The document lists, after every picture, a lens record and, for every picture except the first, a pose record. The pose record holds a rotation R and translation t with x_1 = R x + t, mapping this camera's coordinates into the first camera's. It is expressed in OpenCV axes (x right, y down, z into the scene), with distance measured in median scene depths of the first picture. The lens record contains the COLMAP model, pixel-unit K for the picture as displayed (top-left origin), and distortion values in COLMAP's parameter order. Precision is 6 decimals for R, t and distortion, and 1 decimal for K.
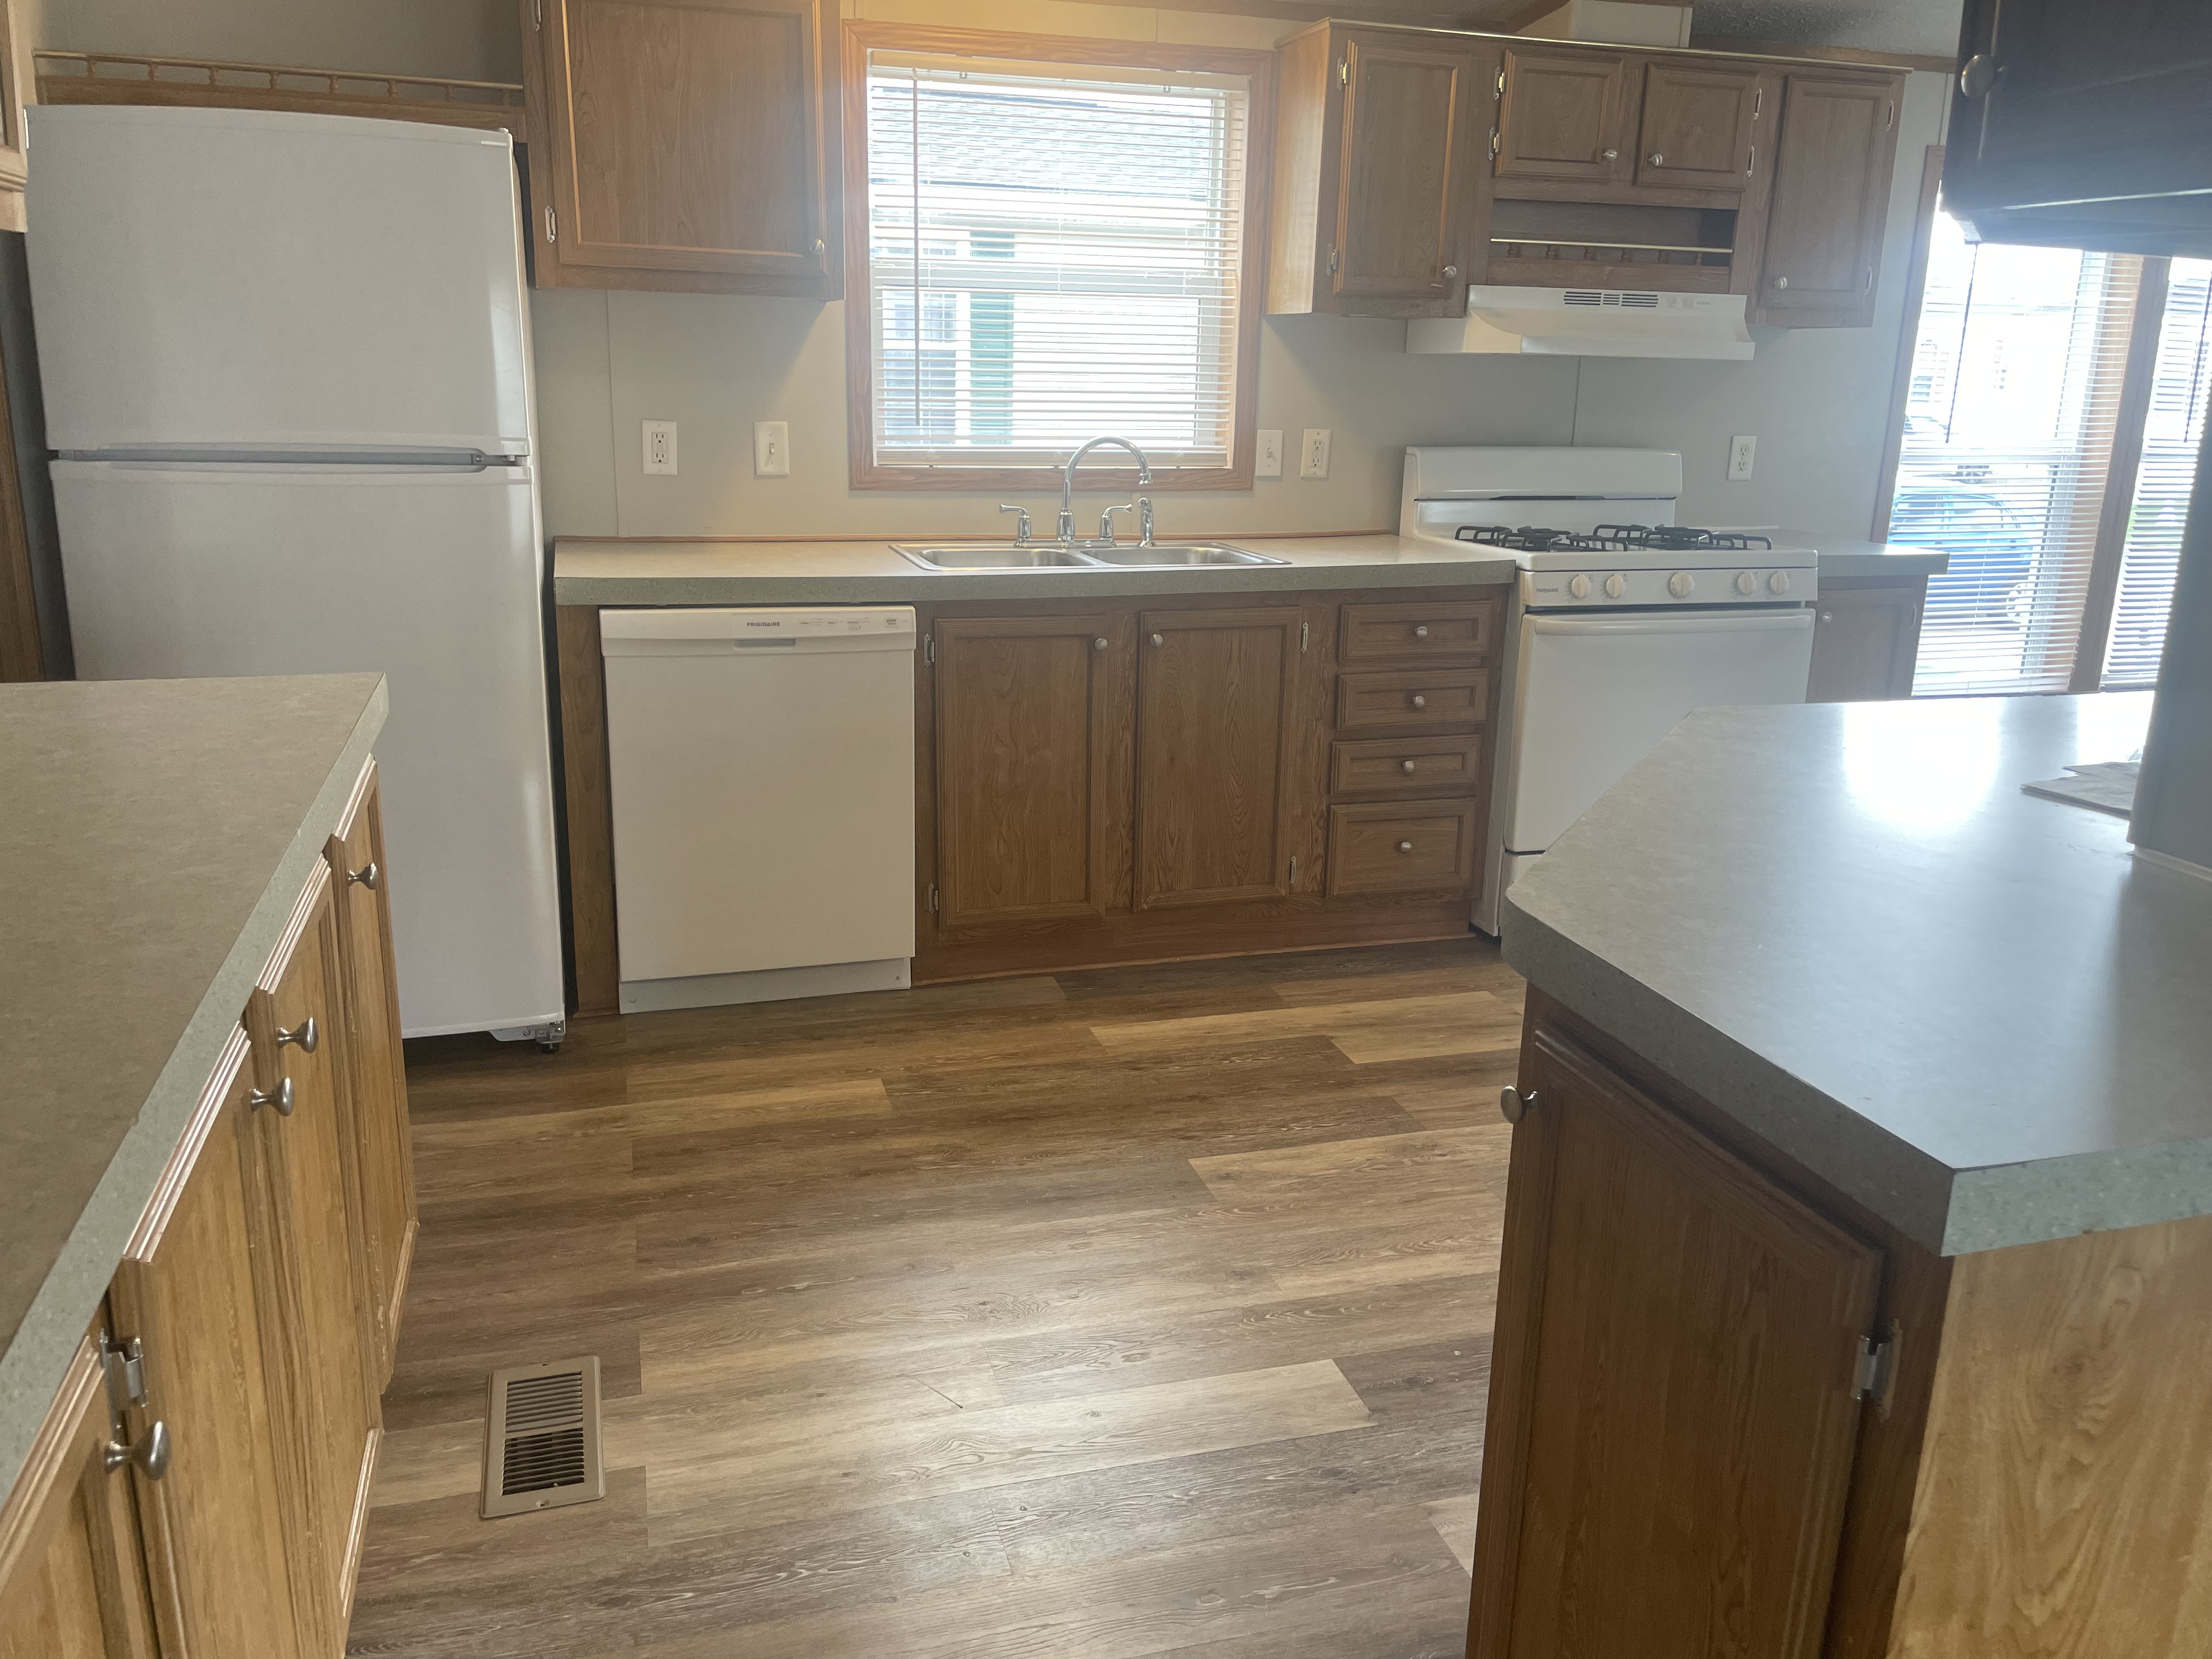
lens RADIAL K [[1685.7, 0, 1106.0], [0, 1685.7, 829.5], [0, 0, 1]] dist [0.092159, -0.116403]
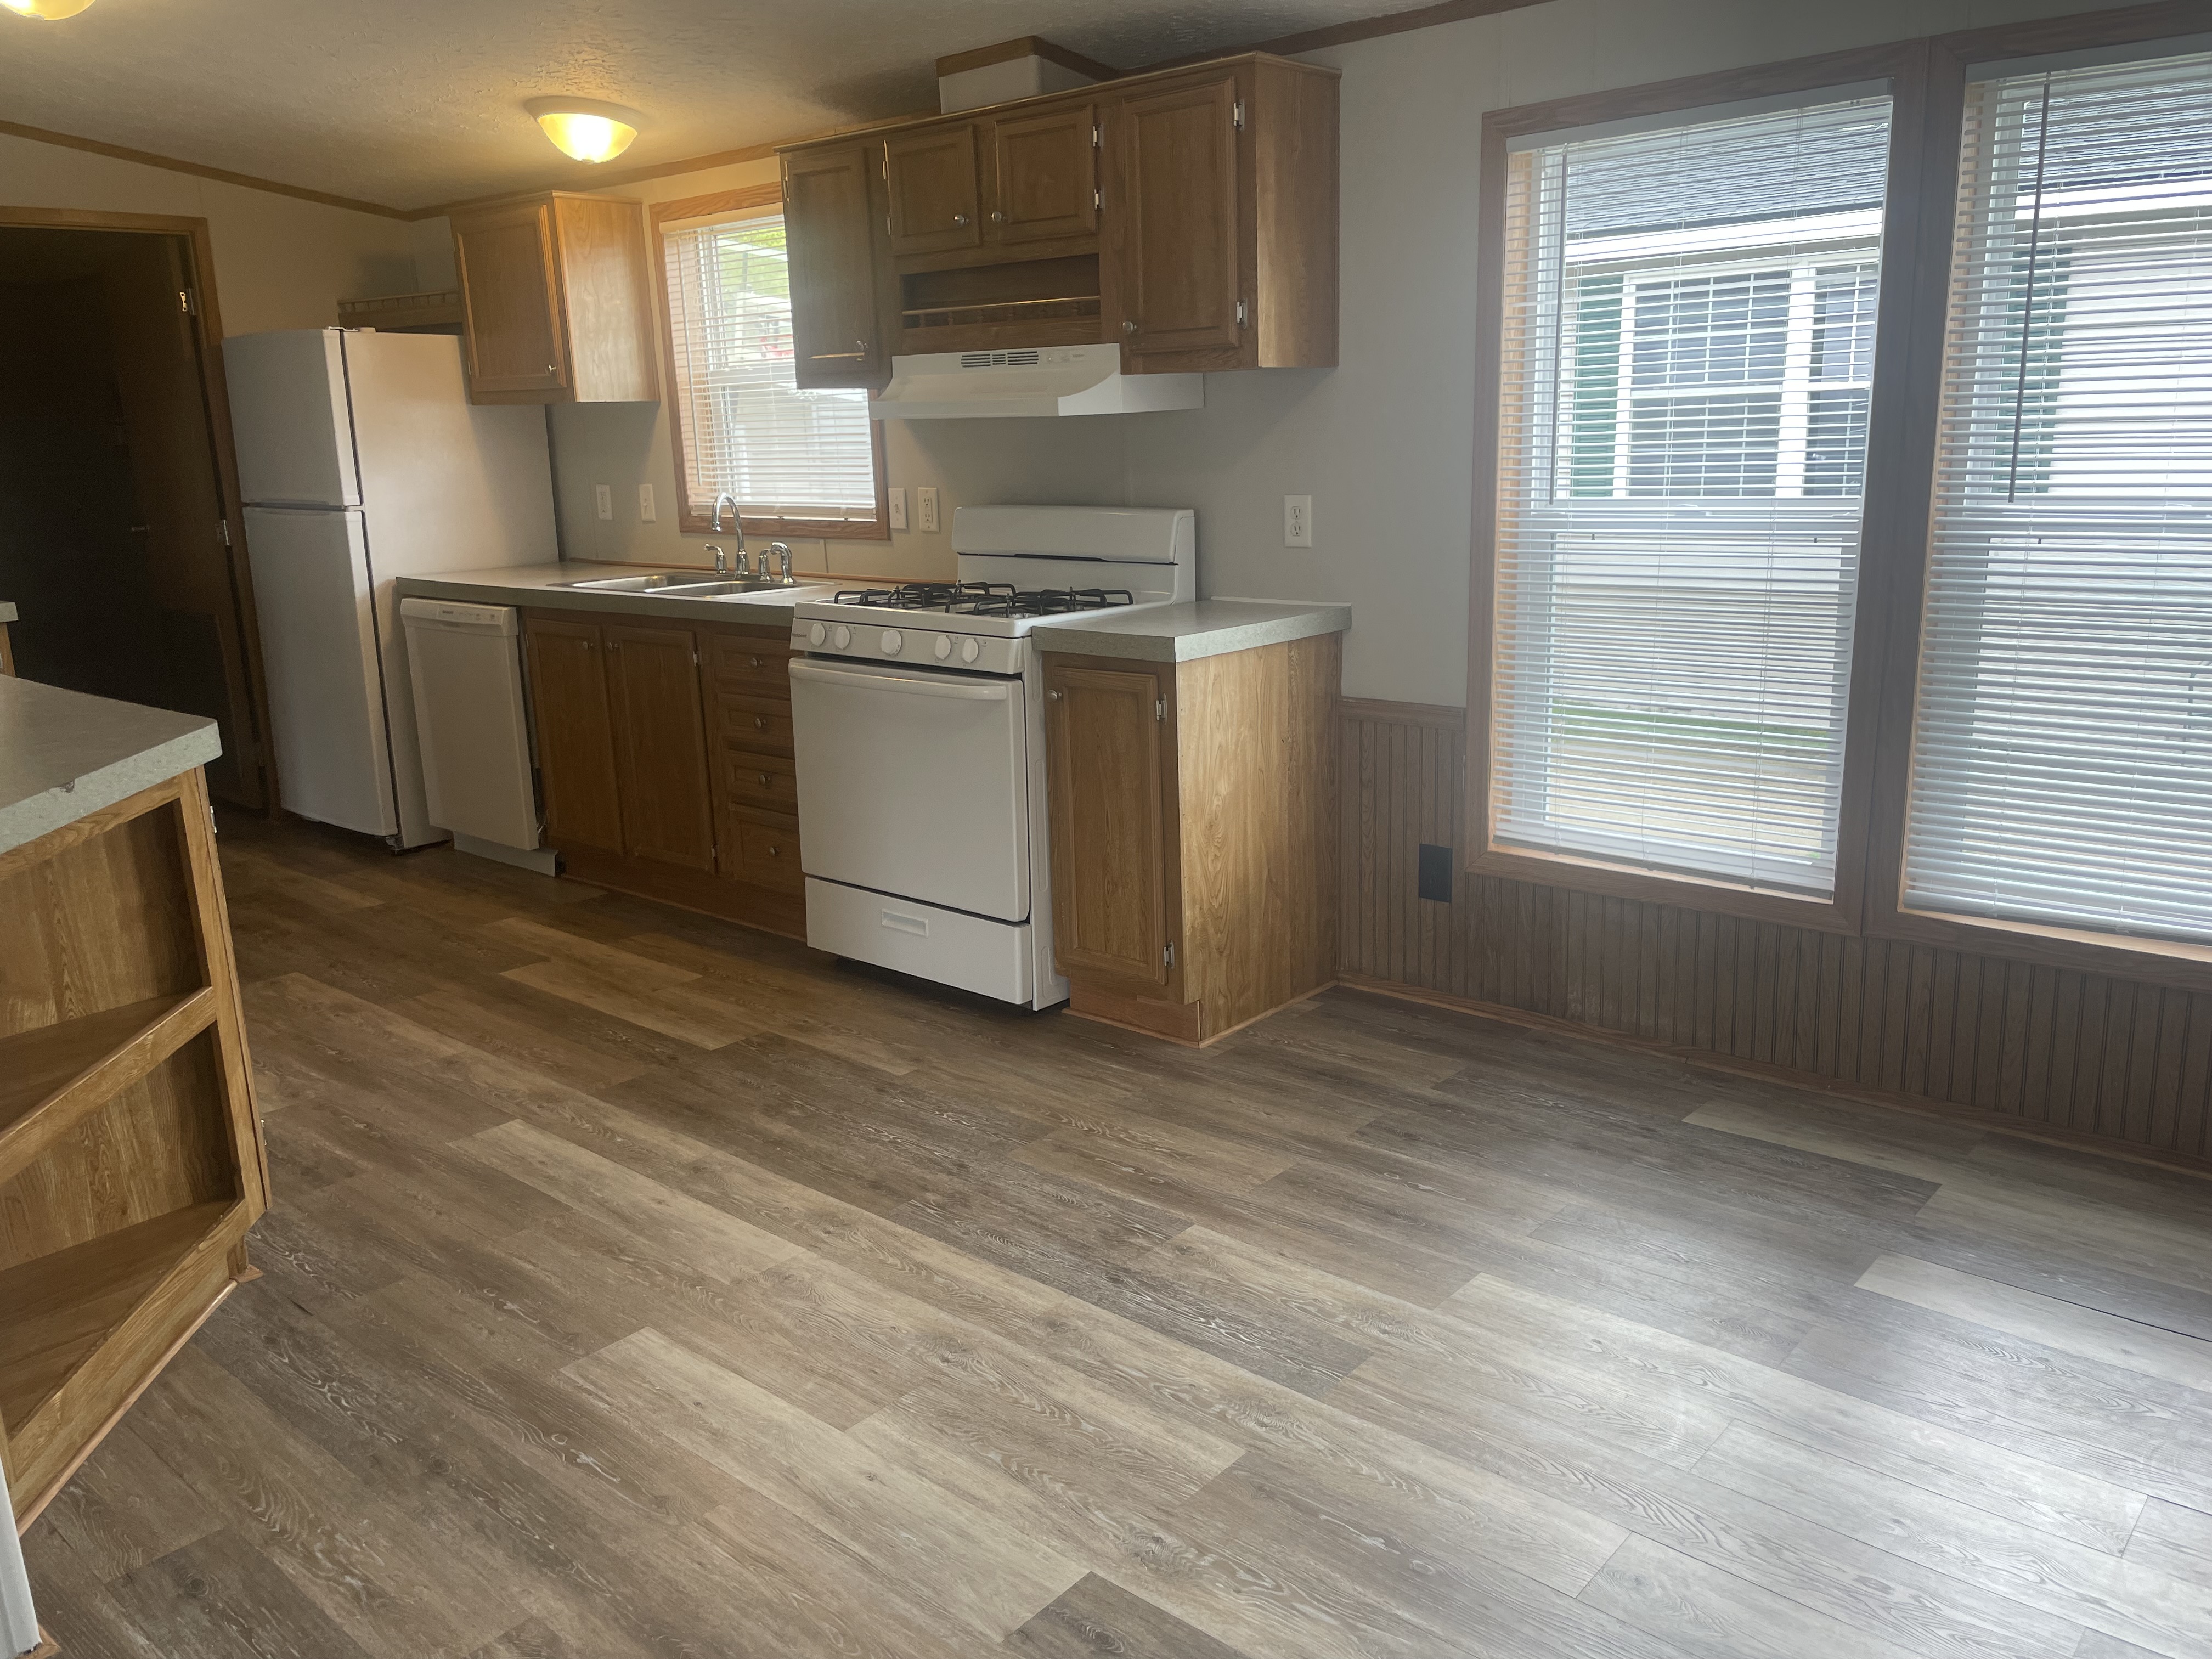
lens RADIAL K [[1685.7, 0, 1106.0], [0, 1685.7, 829.5], [0, 0, 1]] dist [0.092159, -0.116403]
pose [[0.519539, 0.165326, -0.838299, 1.216224], [-0.187512, 0.979246, 0.076912, -0.131267], [0.833617, 0.117233, 0.539758, 0.555942]]
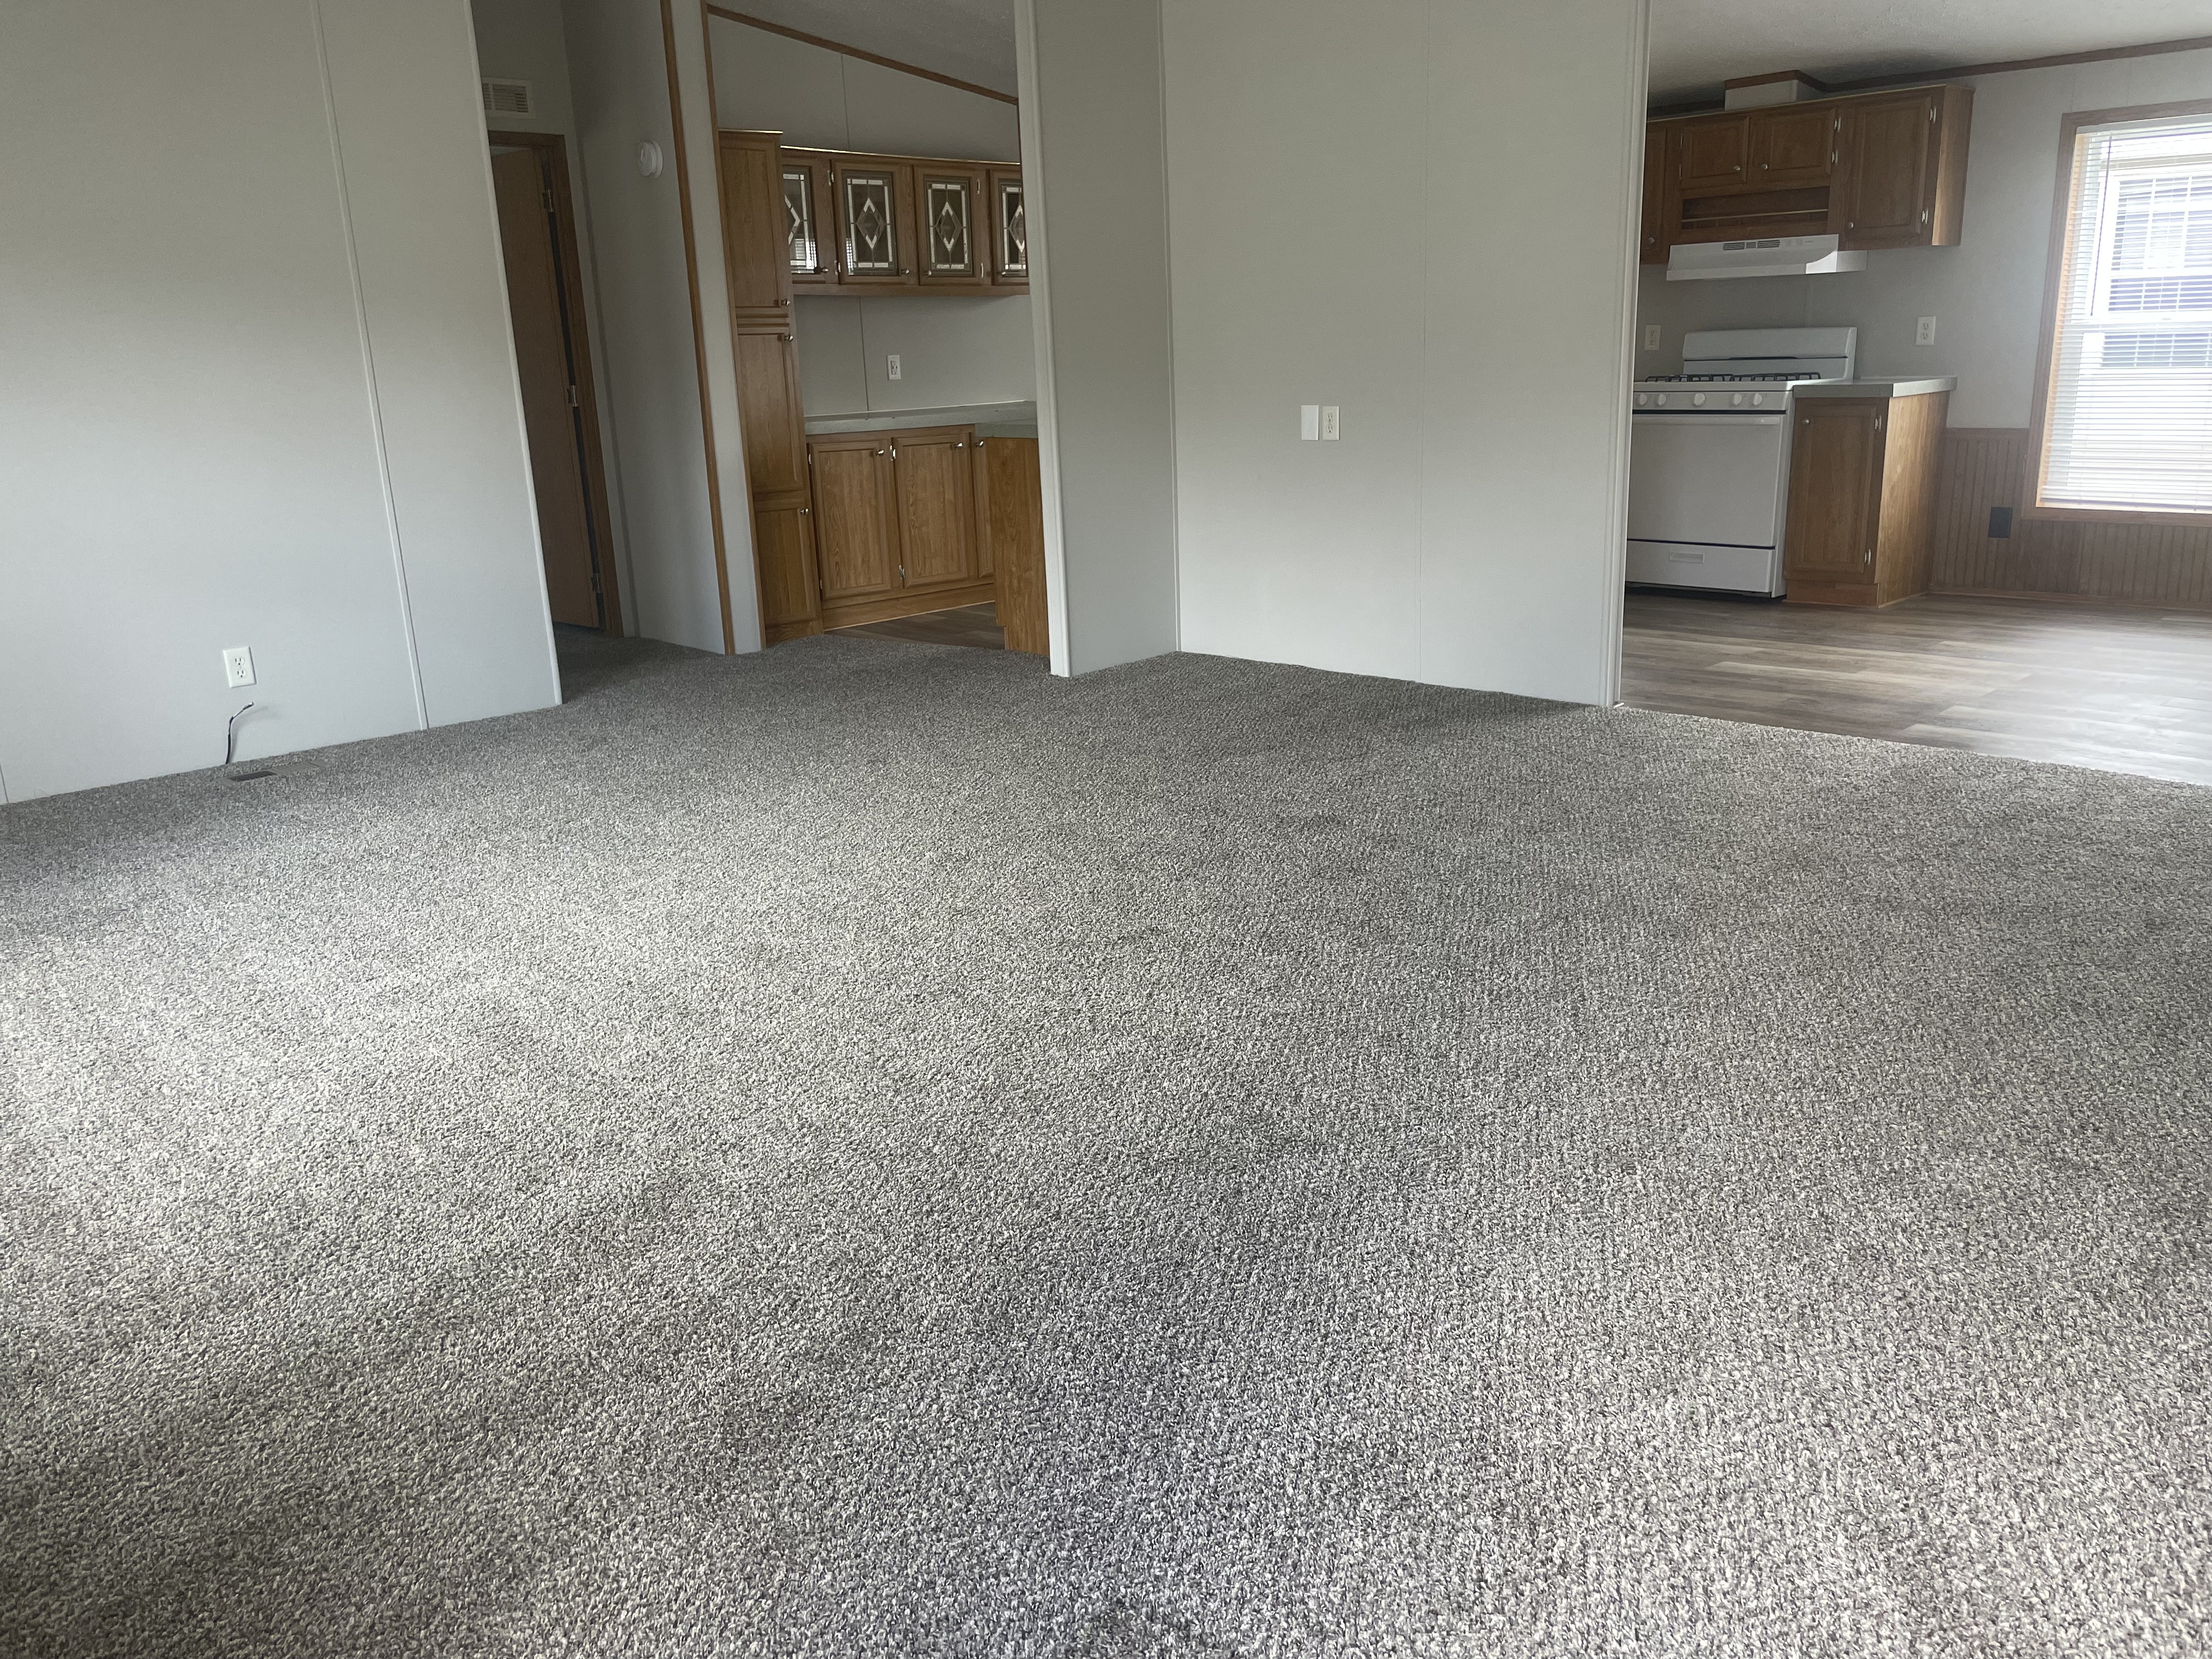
lens RADIAL K [[1685.7, 0, 1106.0], [0, 1685.7, 829.5], [0, 0, 1]] dist [0.092159, -0.116403]
pose [[0.452271, 0.209925, -0.866823, 1.714417], [-0.194844, 0.971685, 0.133658, 0.186252], [0.870337, 0.108446, 0.480367, -0.410178]]
